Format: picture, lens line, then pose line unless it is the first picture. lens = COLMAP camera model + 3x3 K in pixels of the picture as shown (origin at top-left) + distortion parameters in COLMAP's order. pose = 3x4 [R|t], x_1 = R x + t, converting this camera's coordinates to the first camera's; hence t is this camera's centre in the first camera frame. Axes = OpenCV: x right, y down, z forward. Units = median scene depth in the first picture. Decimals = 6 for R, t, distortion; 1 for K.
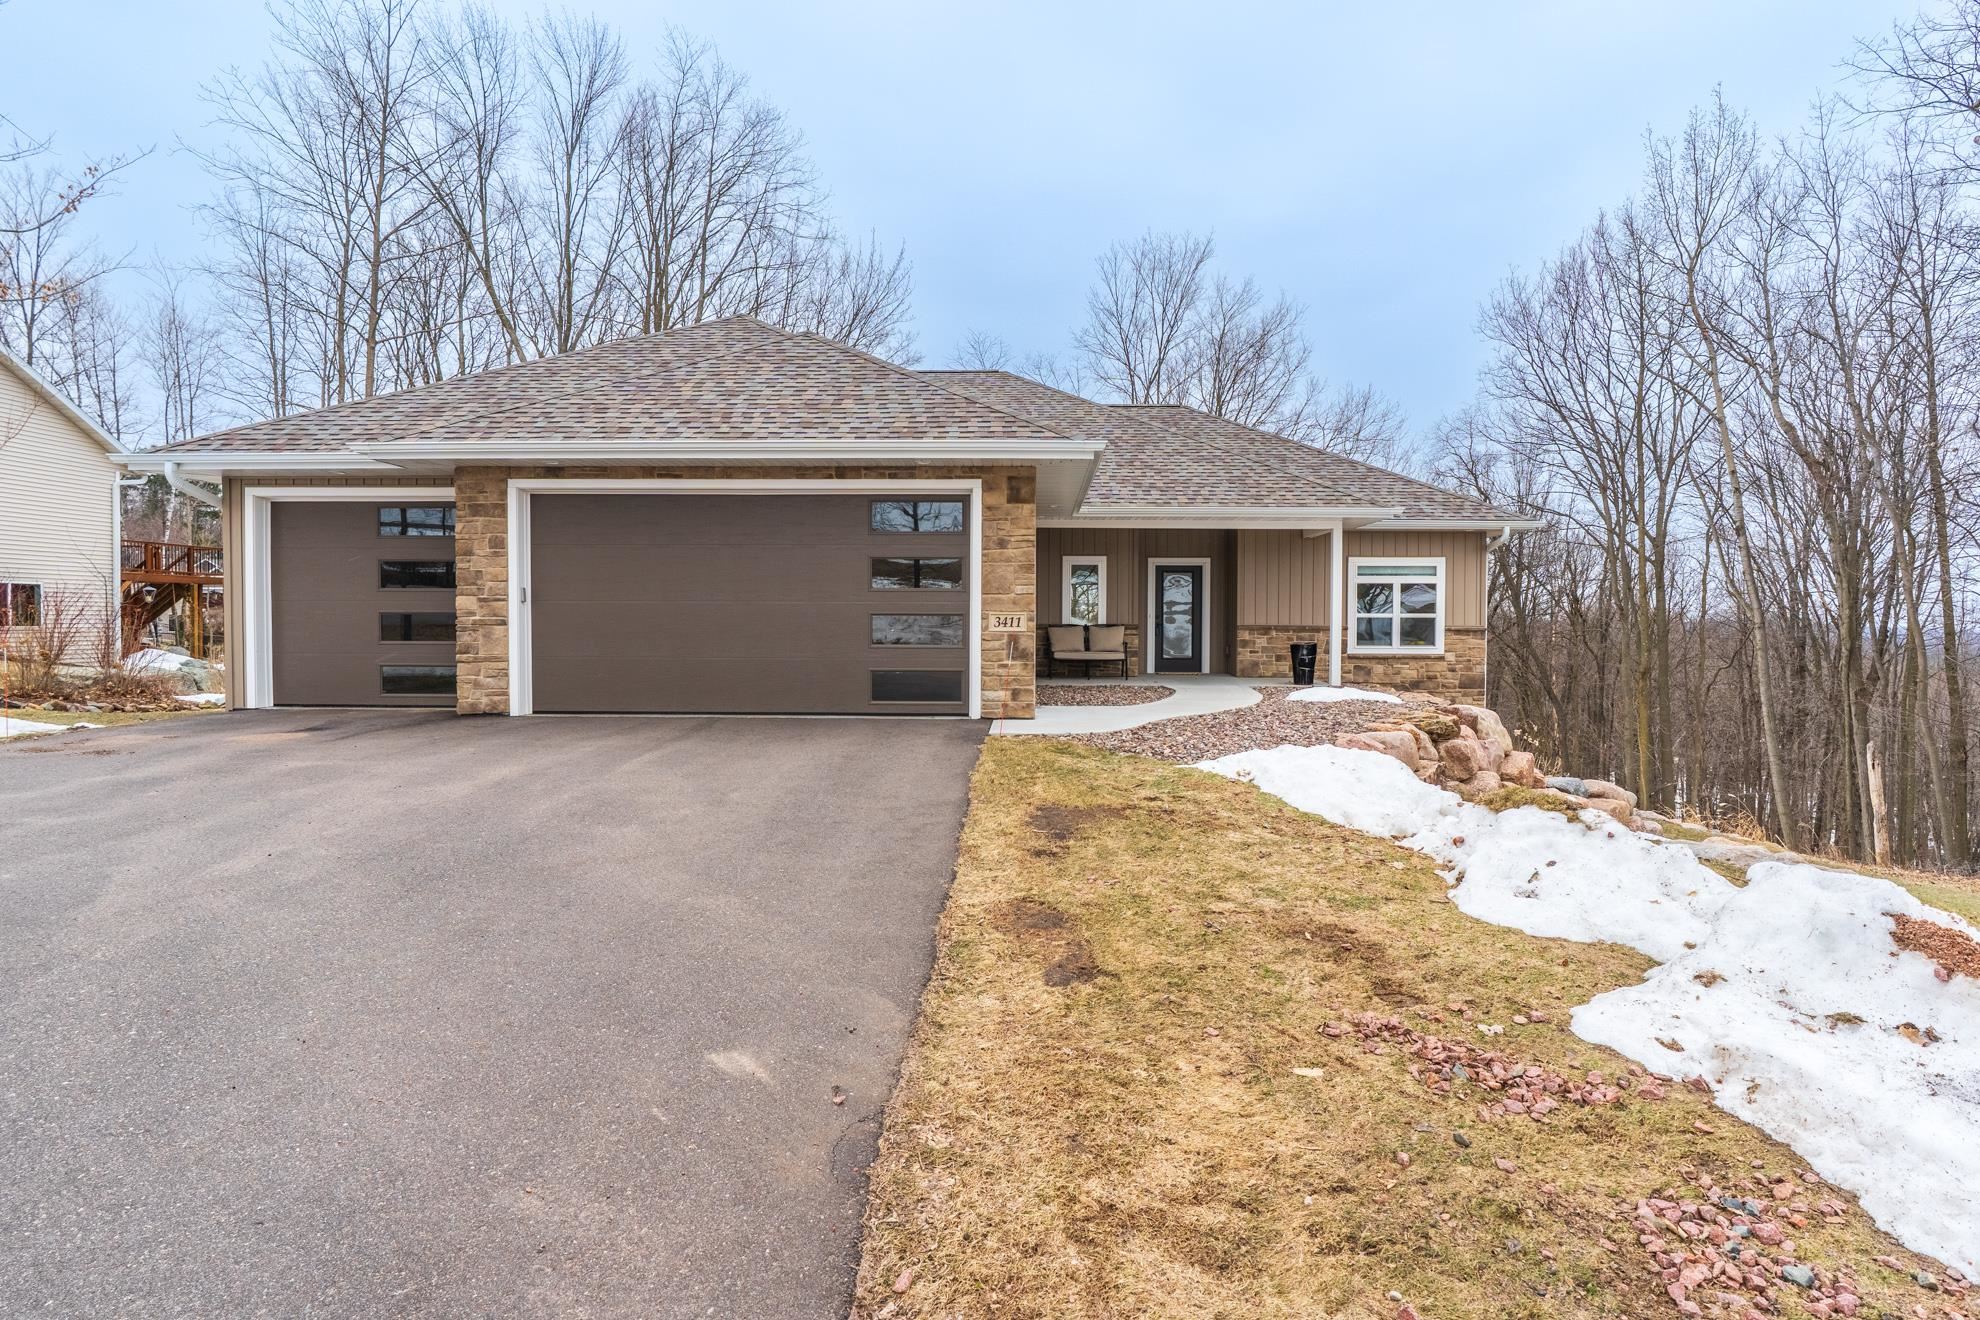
lens RADIAL K [[1034.5, 0, 993.8], [0, 1034.5, 625.9], [0, 0, 1]] dist [-0.001312, 0.000159]
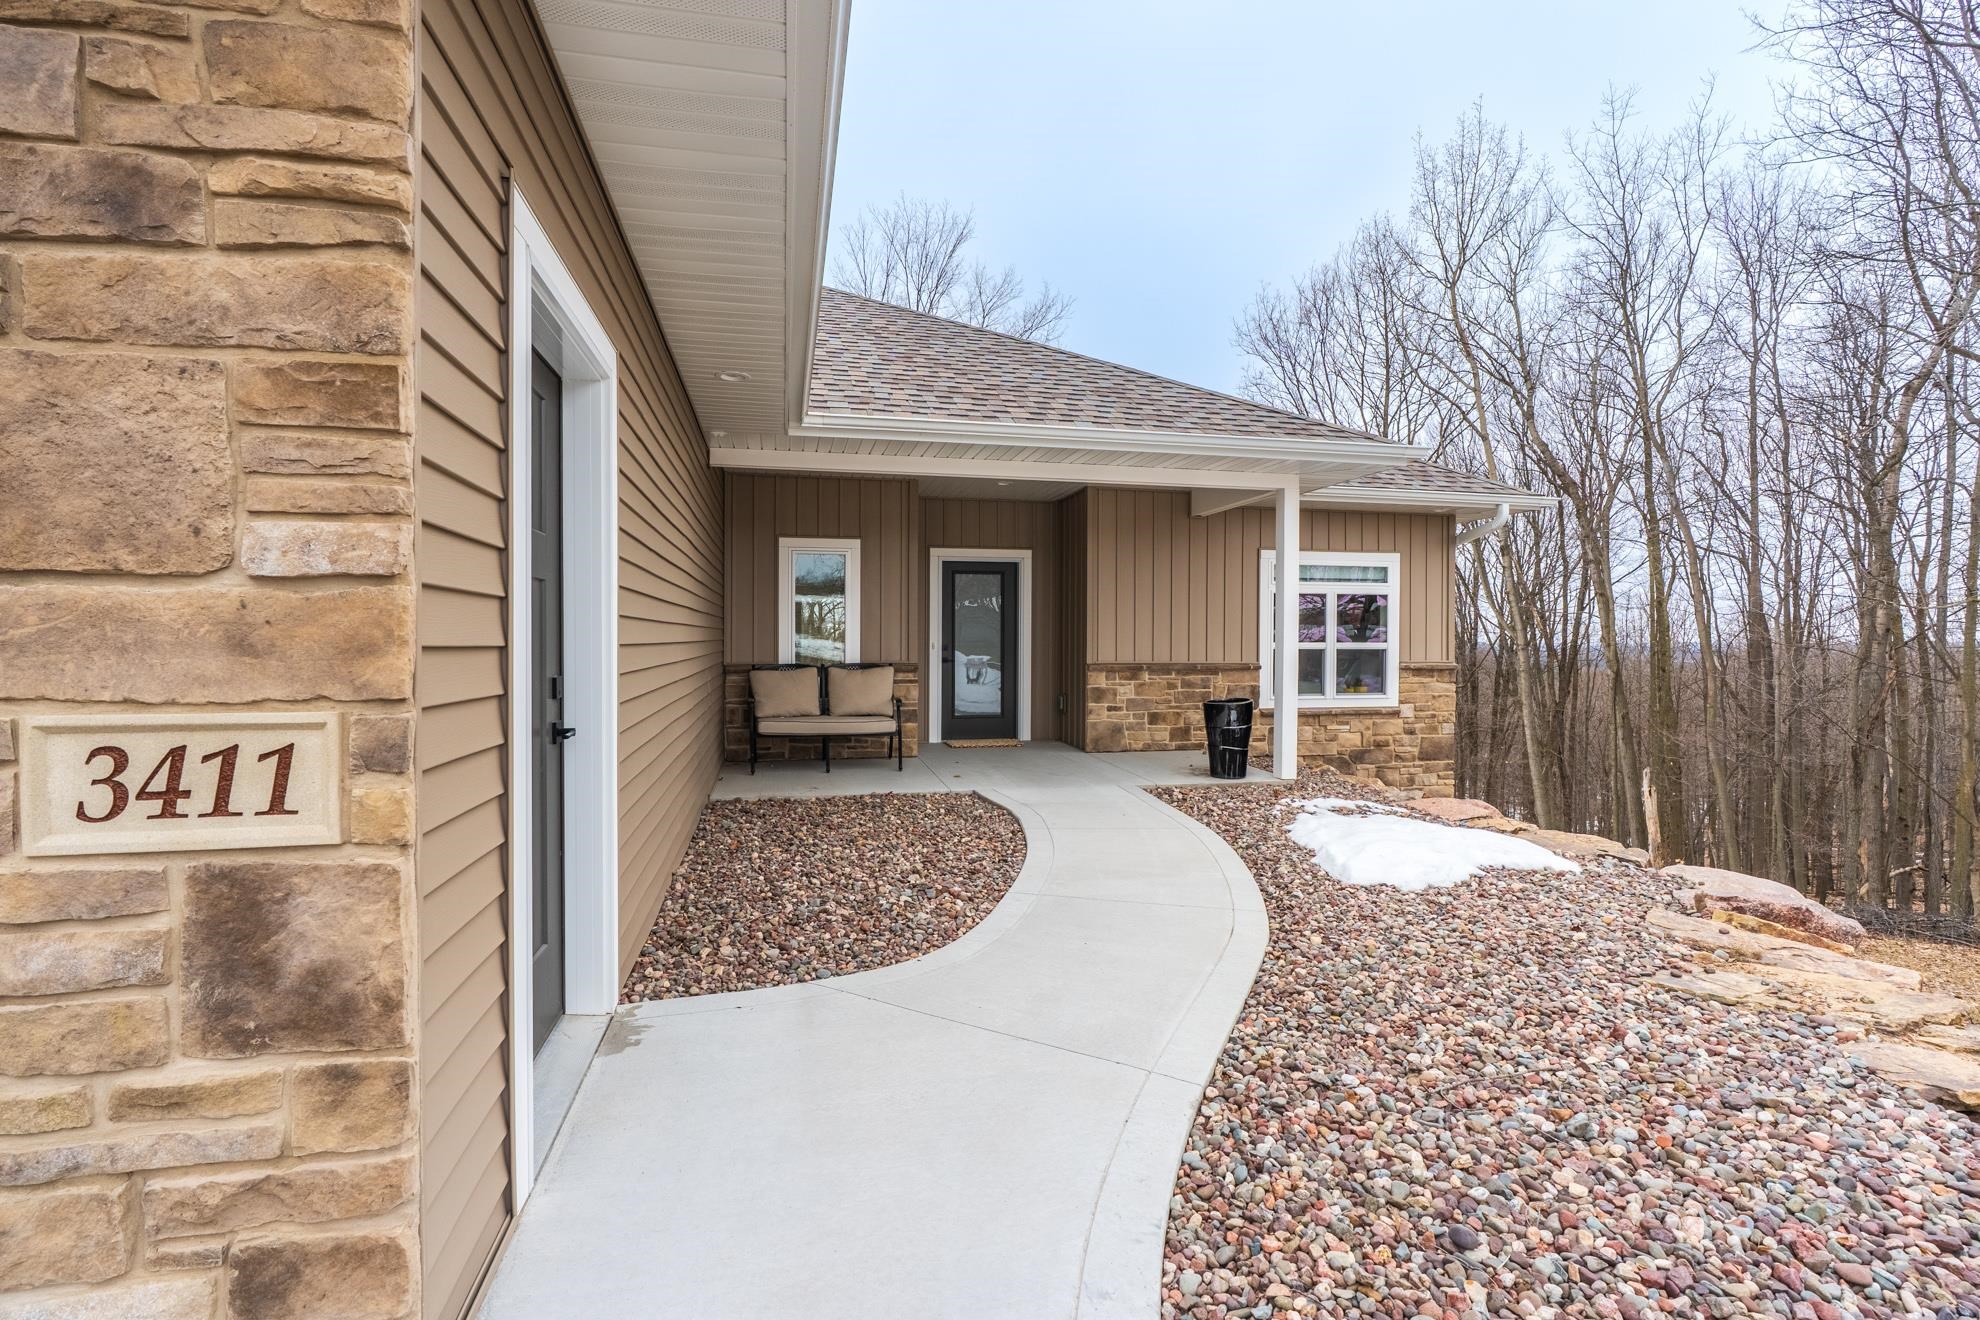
lens RADIAL K [[919.2, 0, 990.3], [0, 919.2, 641.2], [0, 0, 1]] dist [-0.000939, 0.000314]
pose [[0.966934, -0.002588, 0.255014, 0.051753], [0.002545, 0.999997, 0.000498, -0.013472], [-0.255015, 0.000167, 0.966937, 0.516984]]
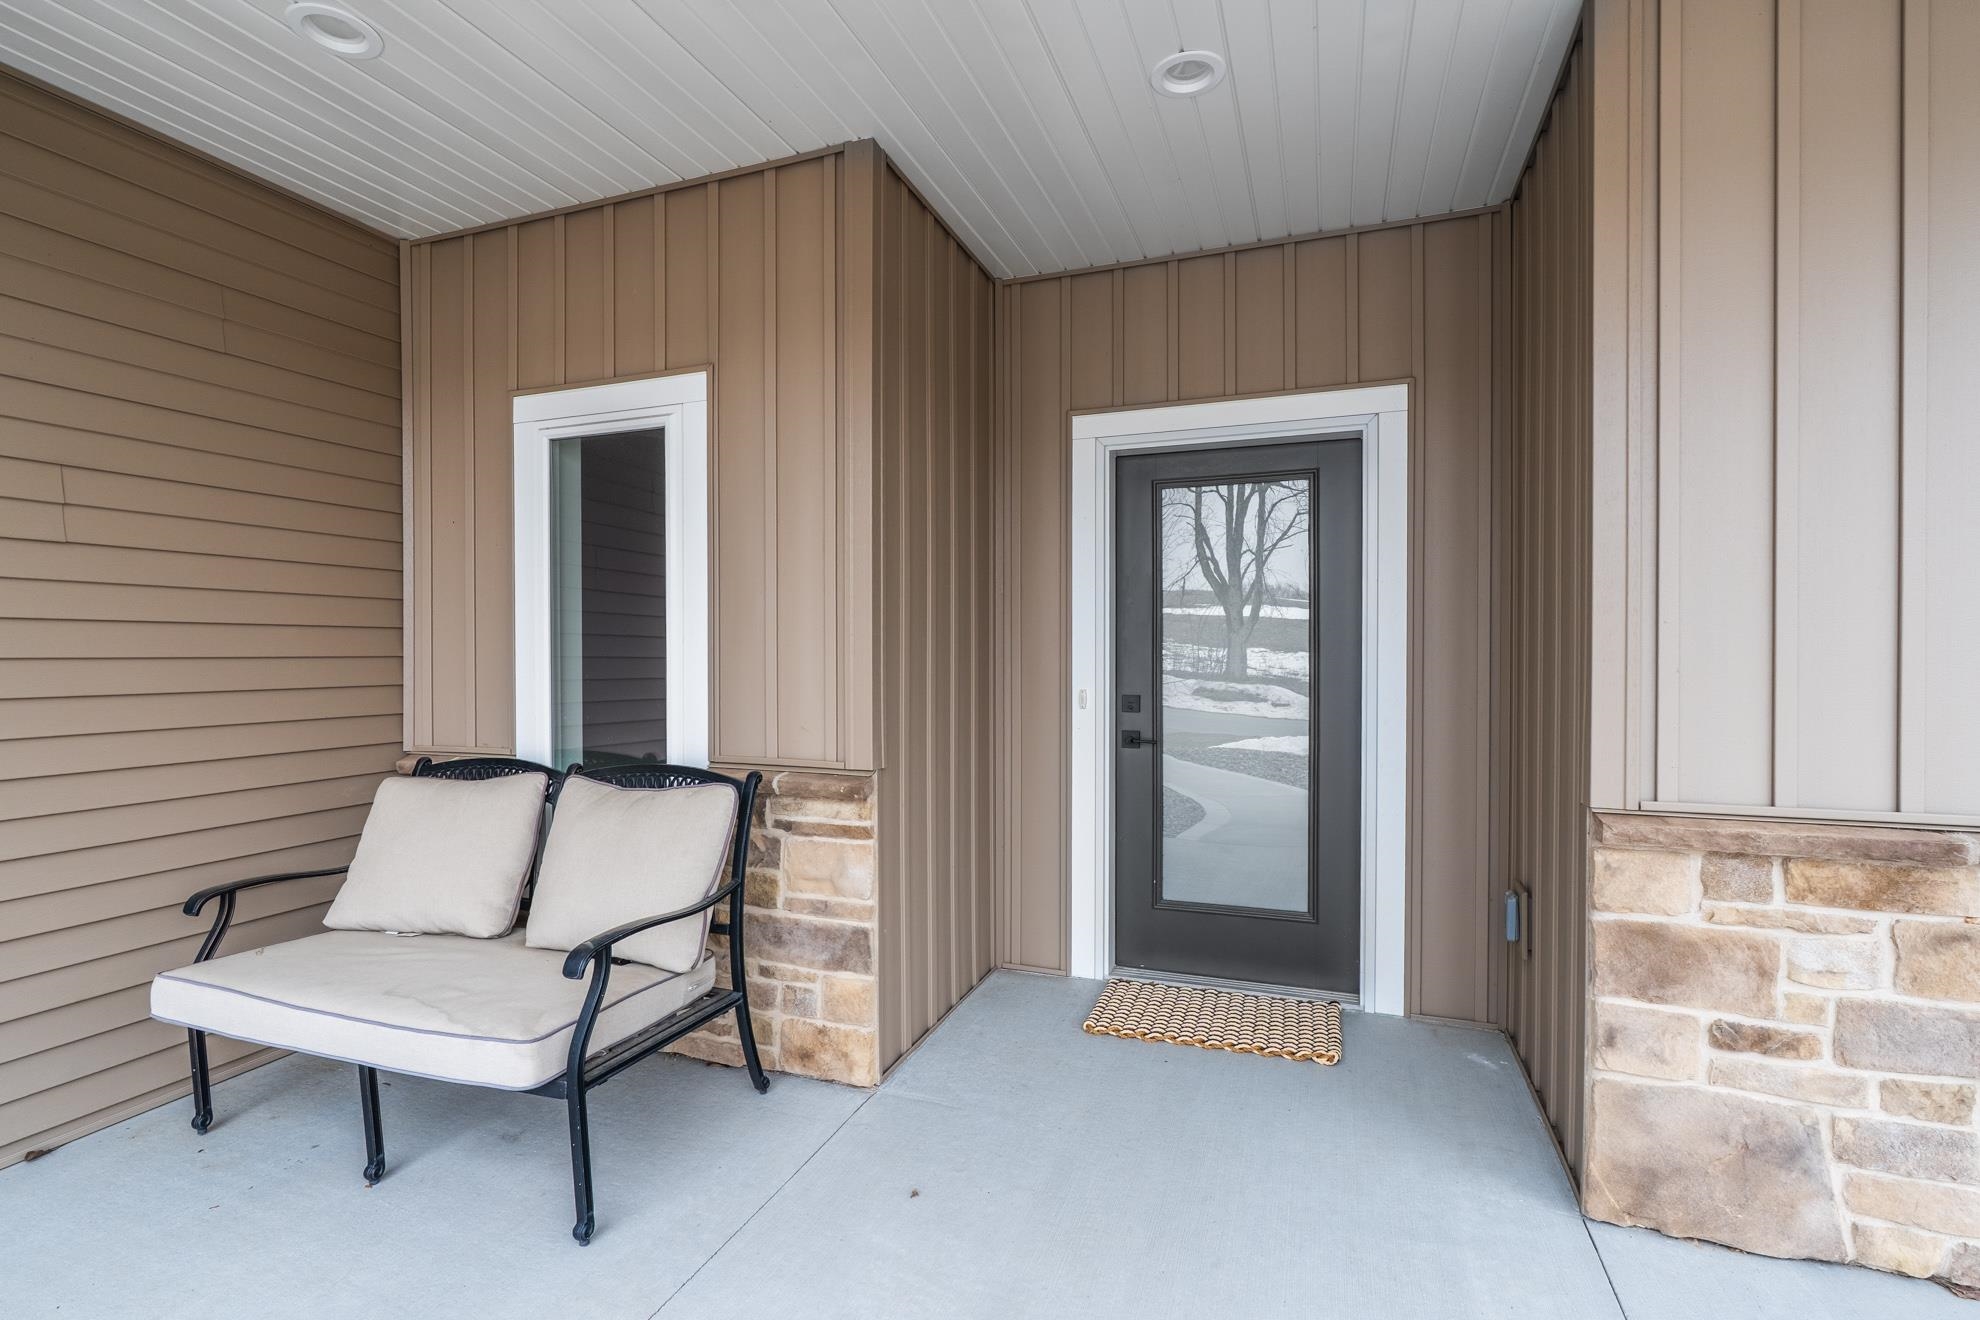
lens RADIAL K [[924.7, 0, 957.8], [0, 924.7, 665.5], [0, 0, 1]] dist [-0.001923, -0.000626]
pose [[0.942586, -0.003036, -0.333949, 0.201274], [0.006966, 0.999920, 0.010572, -0.019463], [0.333890, -0.012292, 0.942532, 0.872426]]
